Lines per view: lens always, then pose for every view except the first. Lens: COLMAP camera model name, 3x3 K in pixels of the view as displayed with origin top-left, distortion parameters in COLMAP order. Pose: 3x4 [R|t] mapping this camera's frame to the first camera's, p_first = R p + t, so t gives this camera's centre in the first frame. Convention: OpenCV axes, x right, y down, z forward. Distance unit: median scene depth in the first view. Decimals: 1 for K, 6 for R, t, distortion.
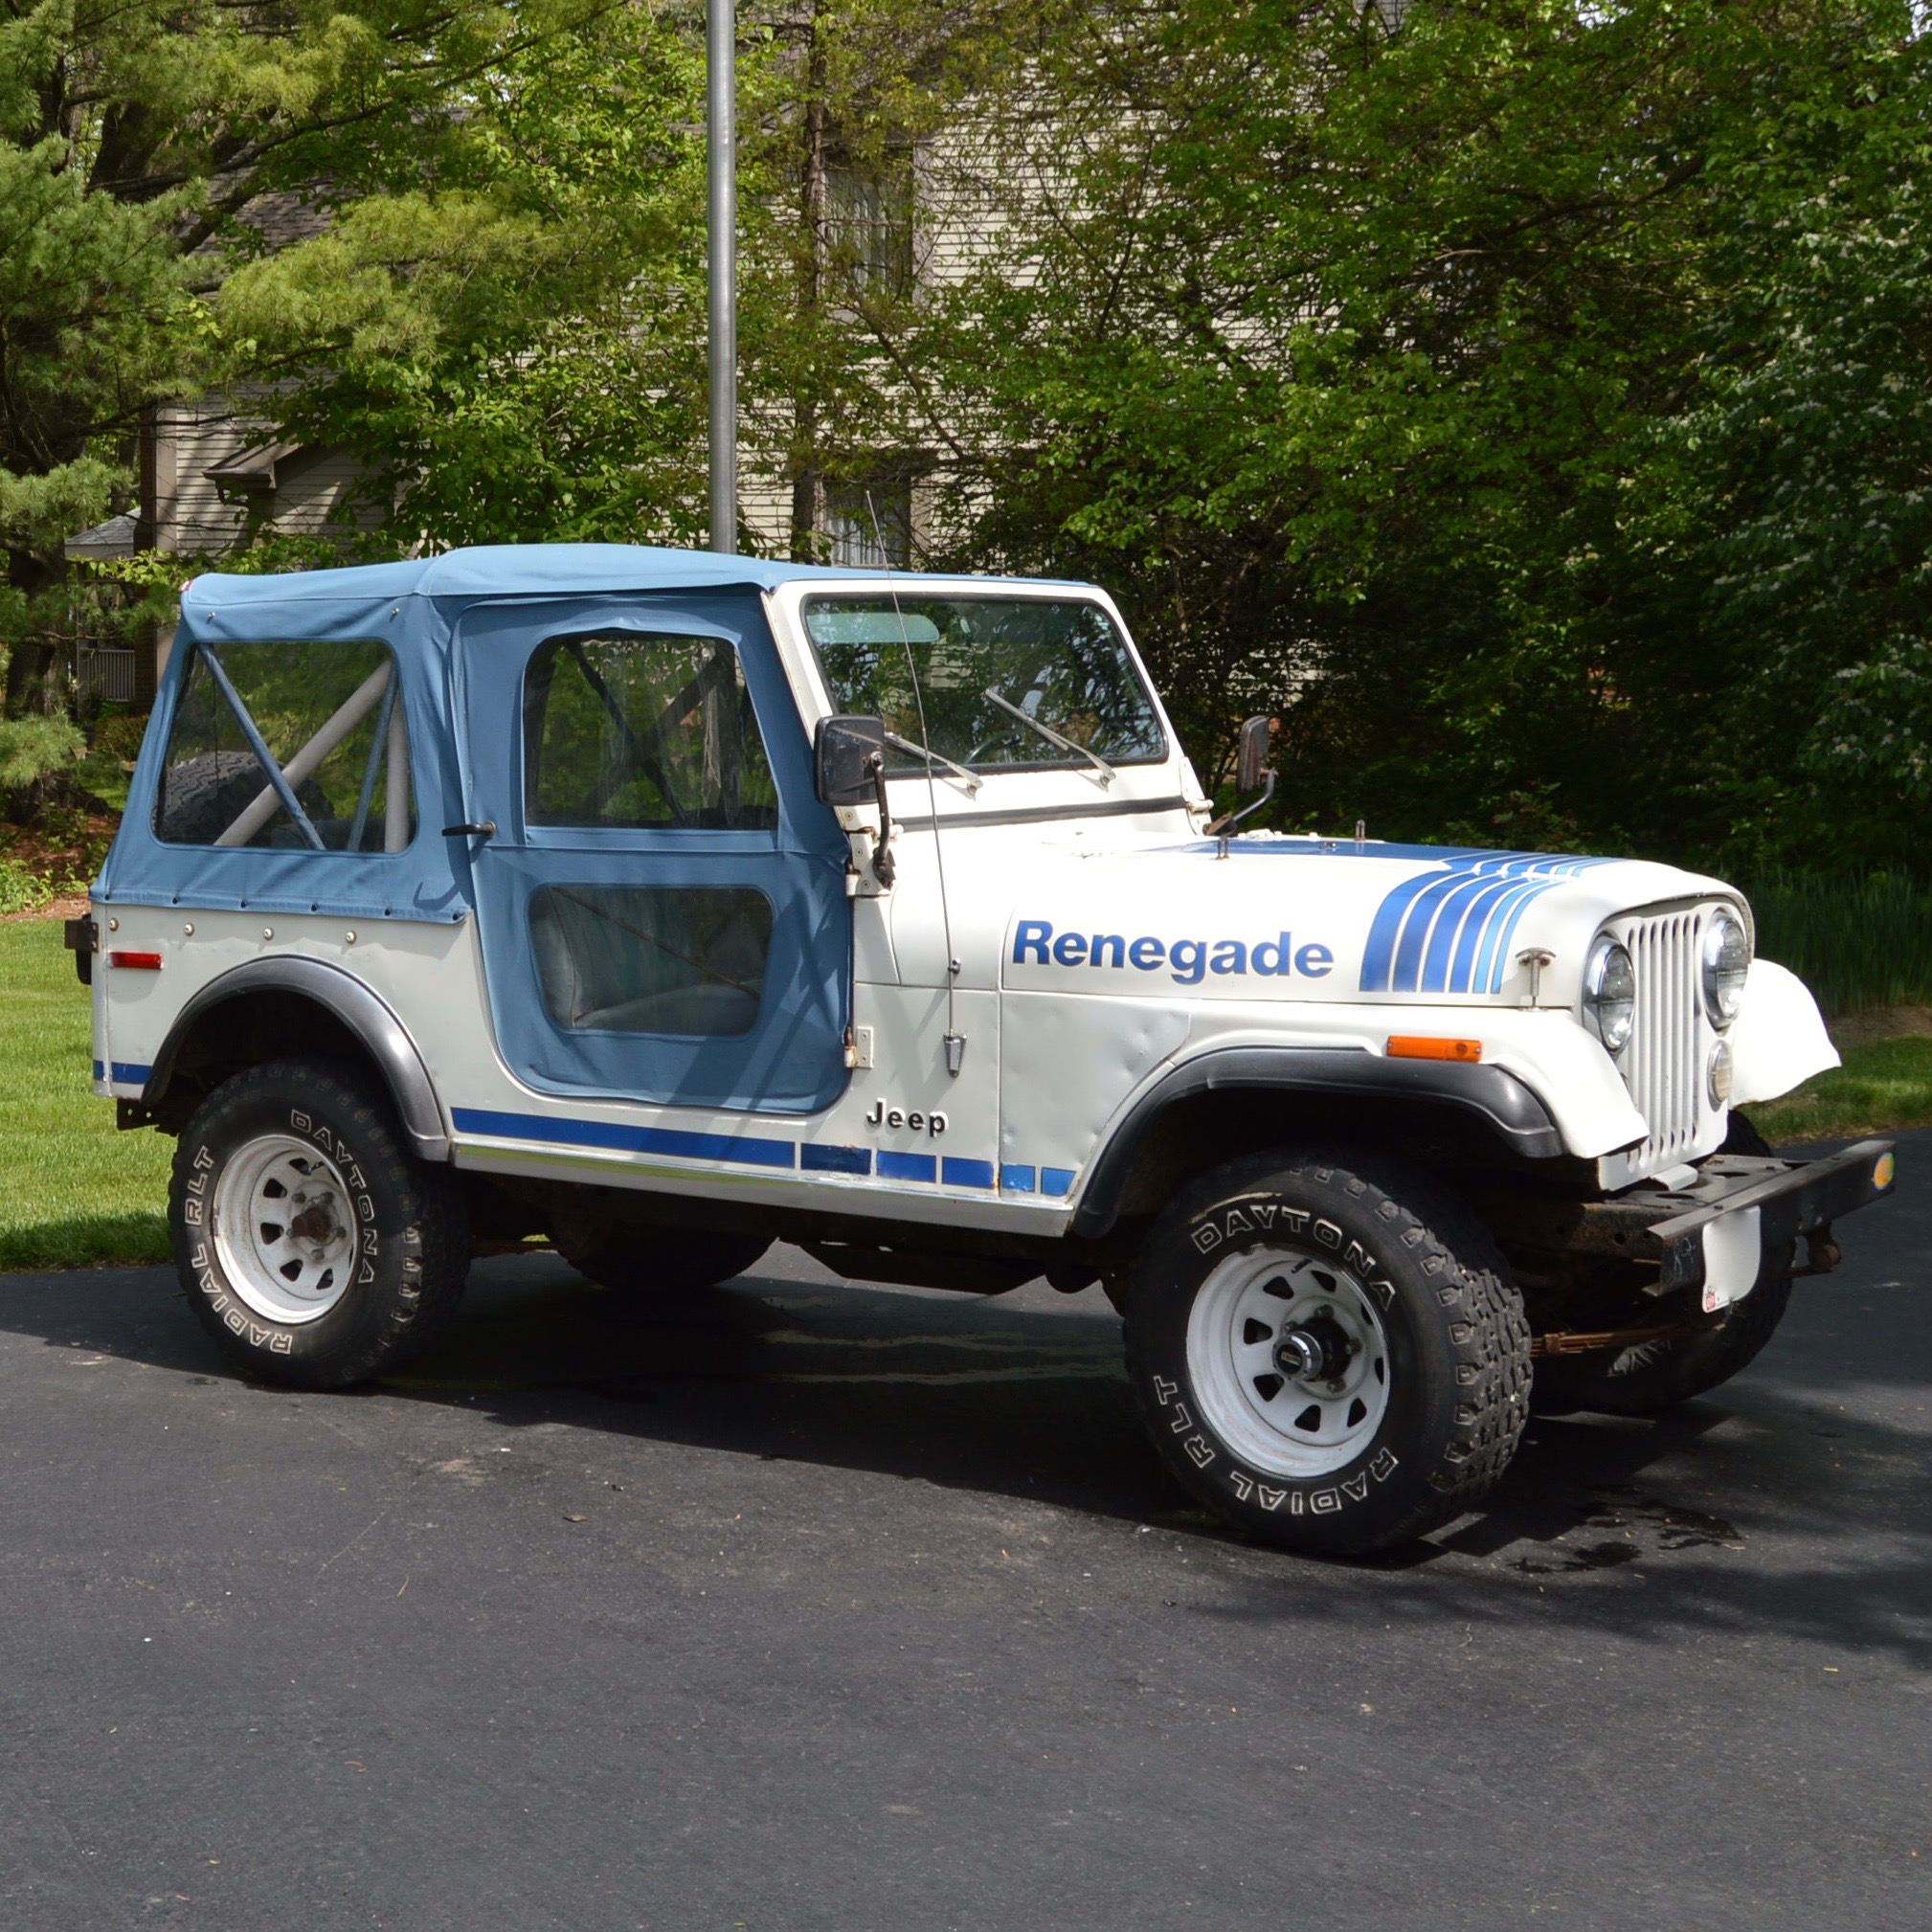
lens RADIAL K [[3388.8, 0, 321.5], [0, 3388.8, 907.4], [0, 0, 1]] dist [-0.110773, 0.066979]
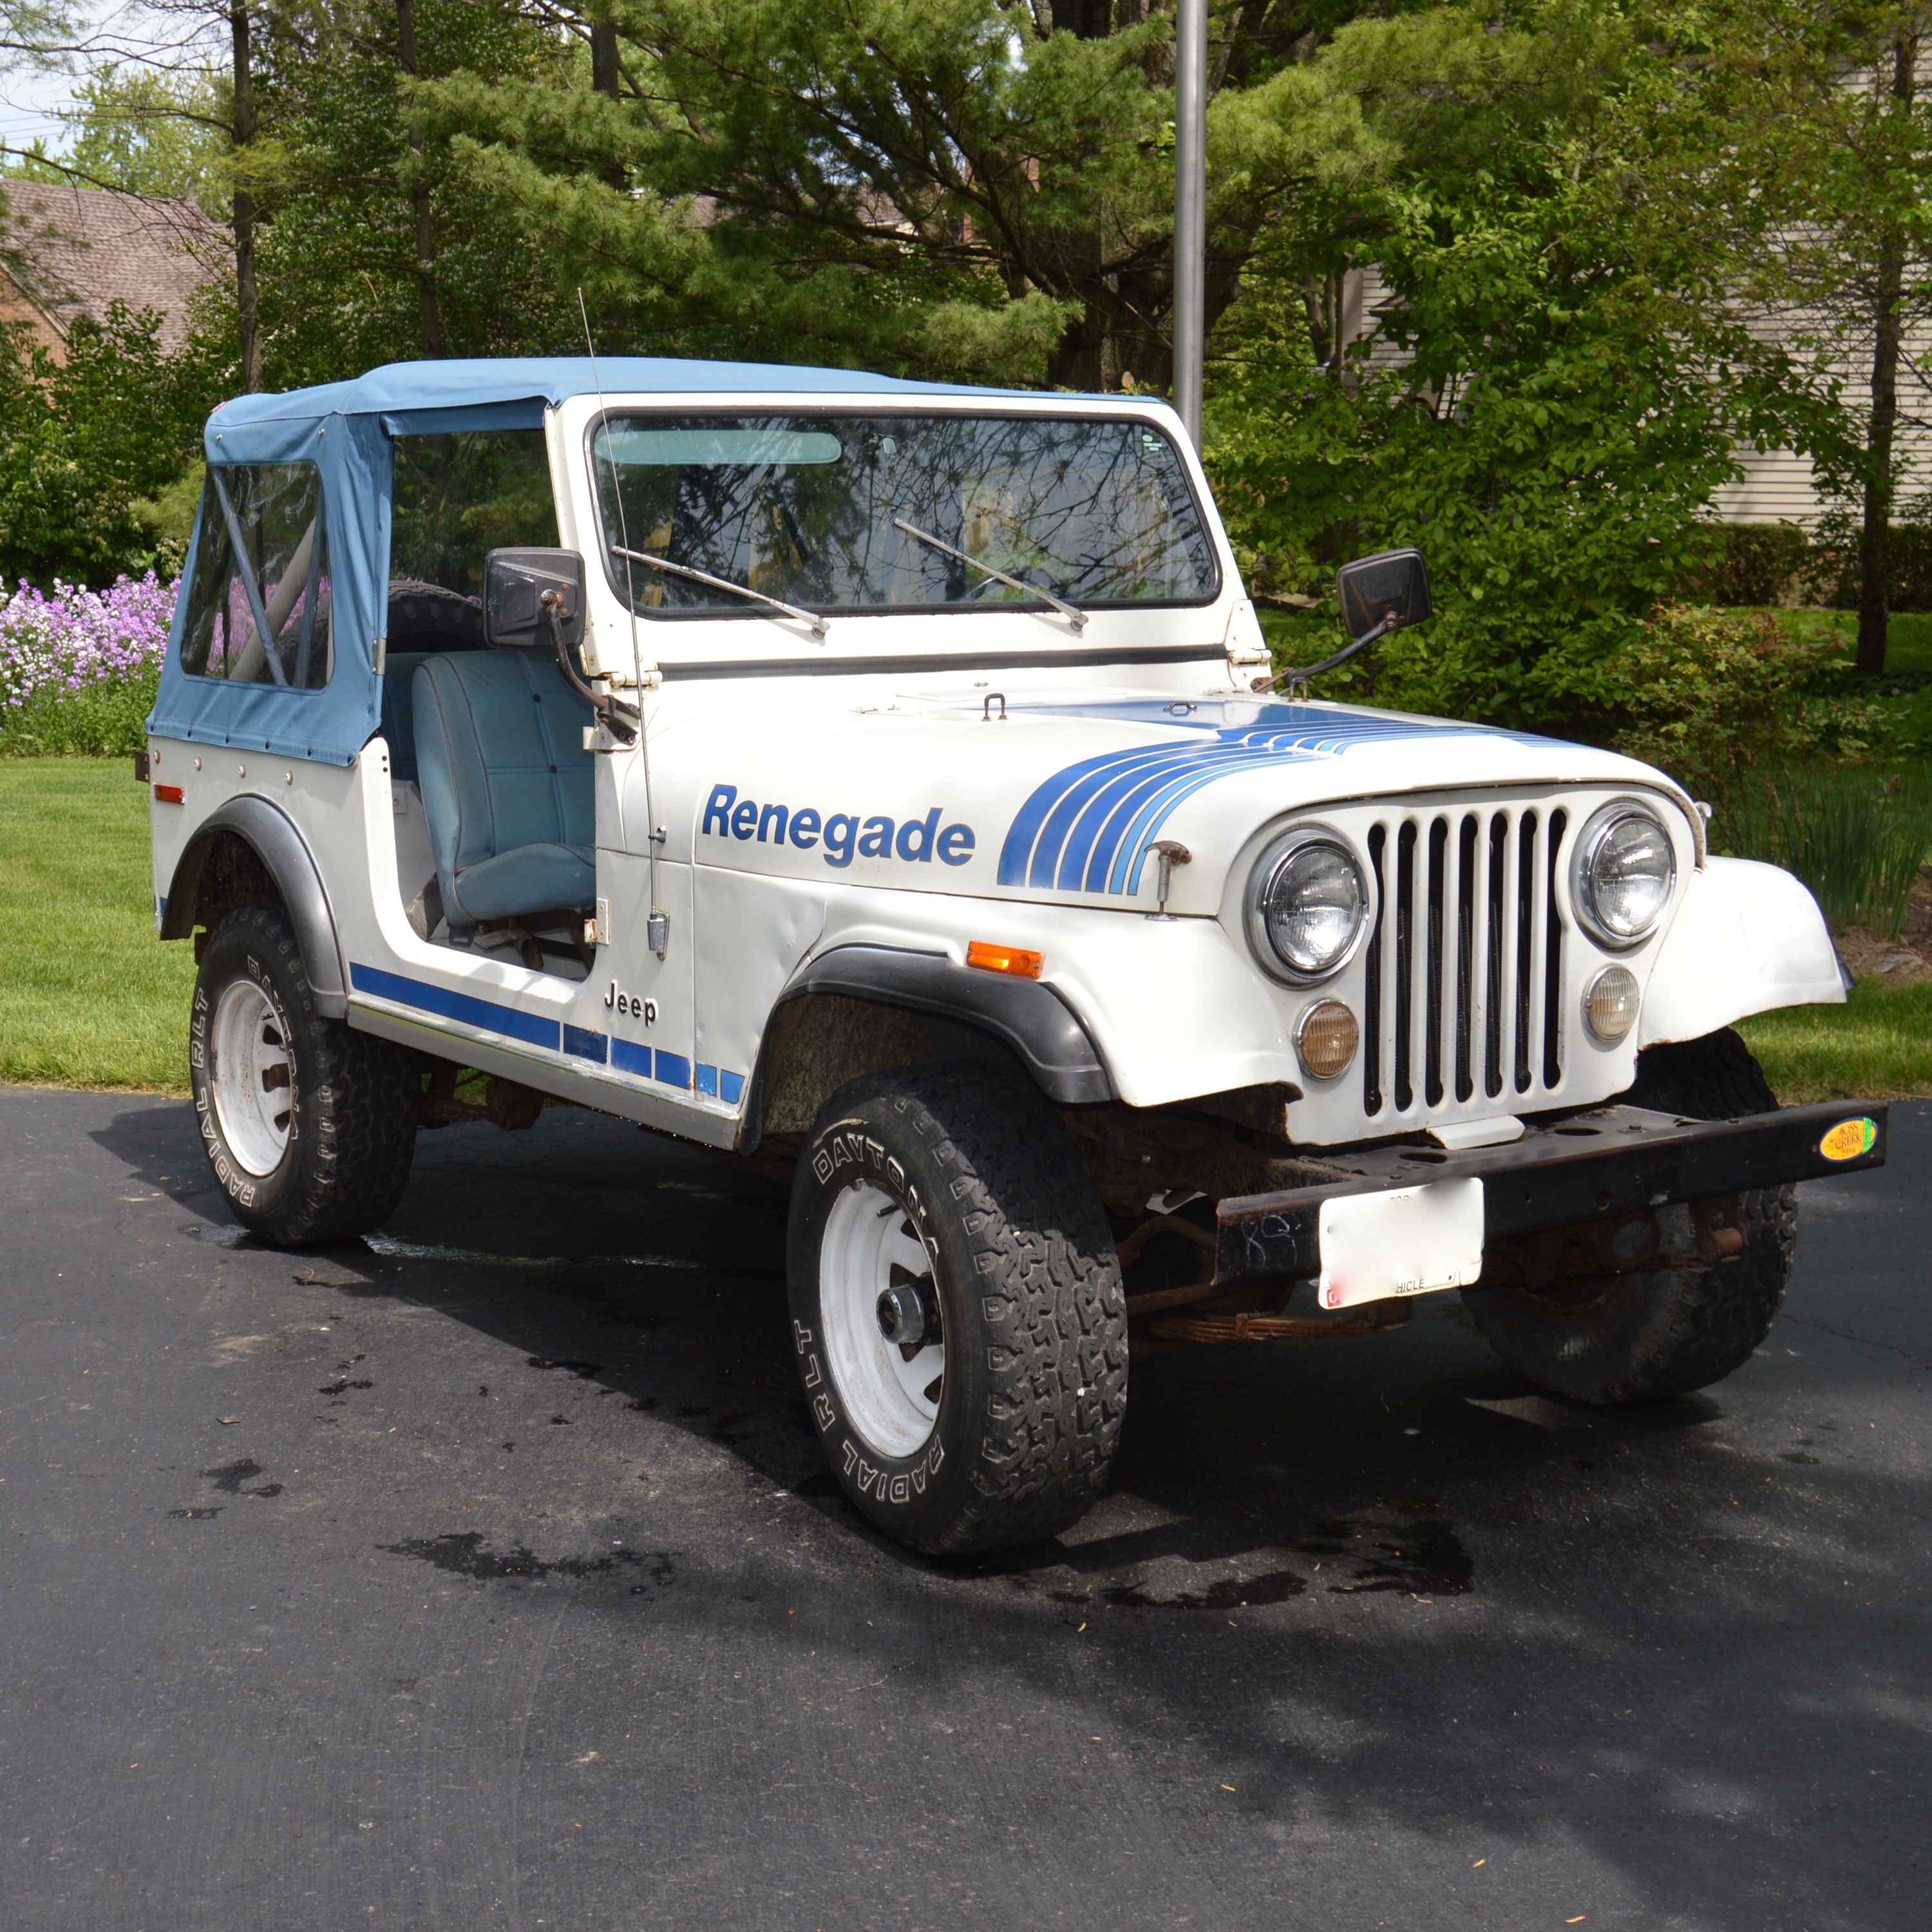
lens RADIAL K [[3095.9, 0, 966.0], [0, 3095.9, 966.0], [0, 0, 1]] dist [-0.080239, 0.016174]
pose [[0.957025, 0.049375, -0.285771, 0.502202], [-0.026758, 0.996230, 0.082516, -0.017157], [0.288768, -0.071323, 0.954739, 0.257198]]
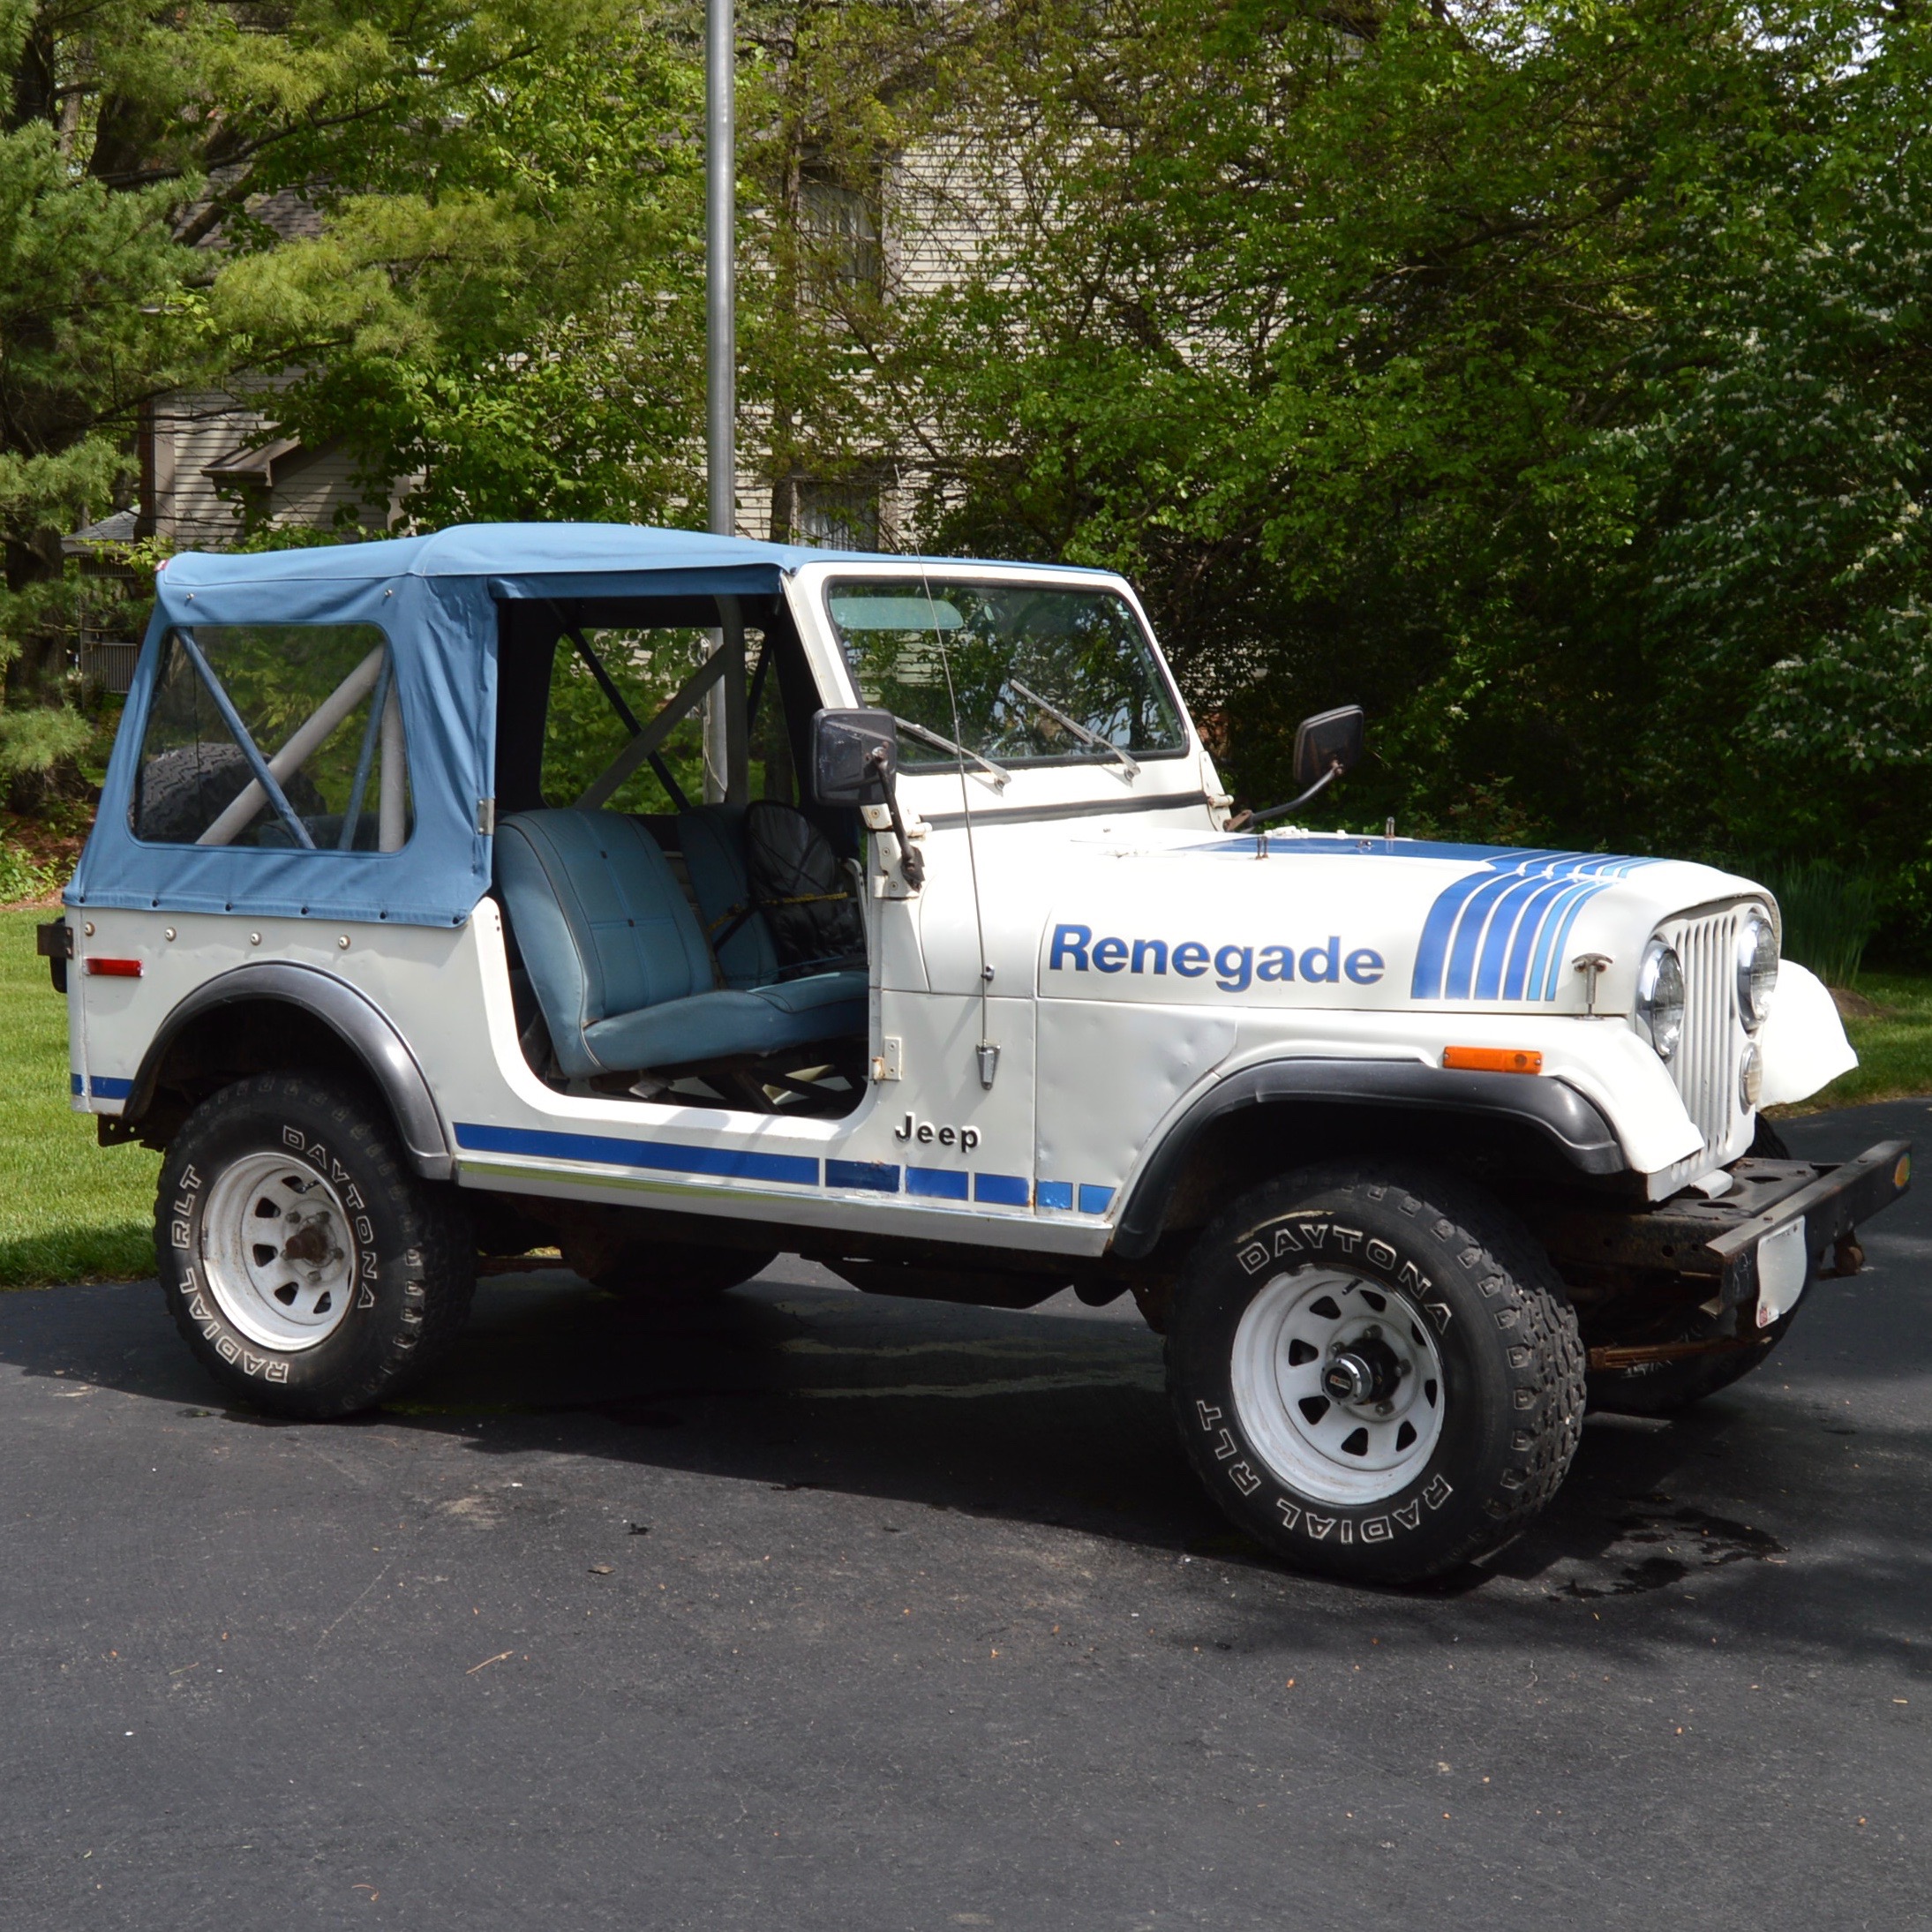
lens RADIAL K [[3083.6, 0, 824.2], [0, 3083.6, 1123.0], [0, 0, 1]] dist [-0.111037, 0.125450]
pose [[0.987063, -0.015621, 0.159573, 0.003710], [0.003237, 0.996982, 0.077569, -0.007883], [-0.160303, -0.076049, 0.984134, 0.155972]]
